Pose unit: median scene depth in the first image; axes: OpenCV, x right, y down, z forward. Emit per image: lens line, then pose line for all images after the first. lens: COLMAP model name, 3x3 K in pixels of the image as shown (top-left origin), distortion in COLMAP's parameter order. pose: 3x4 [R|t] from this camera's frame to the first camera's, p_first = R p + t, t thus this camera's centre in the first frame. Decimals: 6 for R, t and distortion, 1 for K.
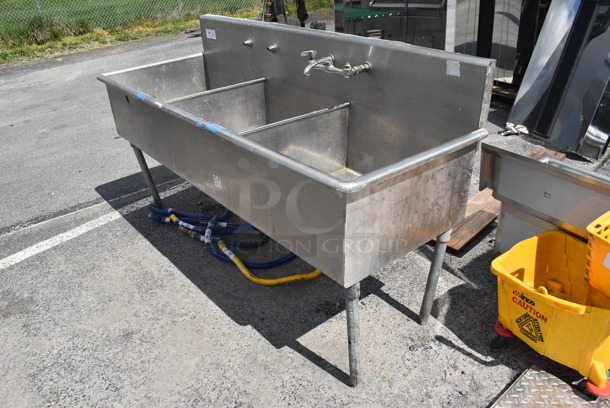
lens RADIAL K [[471.3, 0, 305.6], [0, 471.3, 202.2], [0, 0, 1]] dist [-0.085681, 0.002009]
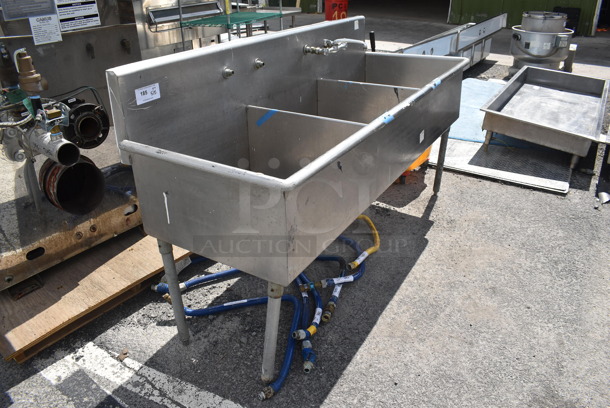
lens RADIAL K [[471.3, 0, 308.7], [0, 471.3, 205.7], [0, 0, 1]] dist [-0.085681, 0.002009]
pose [[-0.325816, -0.393162, 0.859807, -0.938544], [0.486357, 0.710168, 0.509037, -0.526869], [-0.810741, 0.584025, -0.040167, 1.080853]]
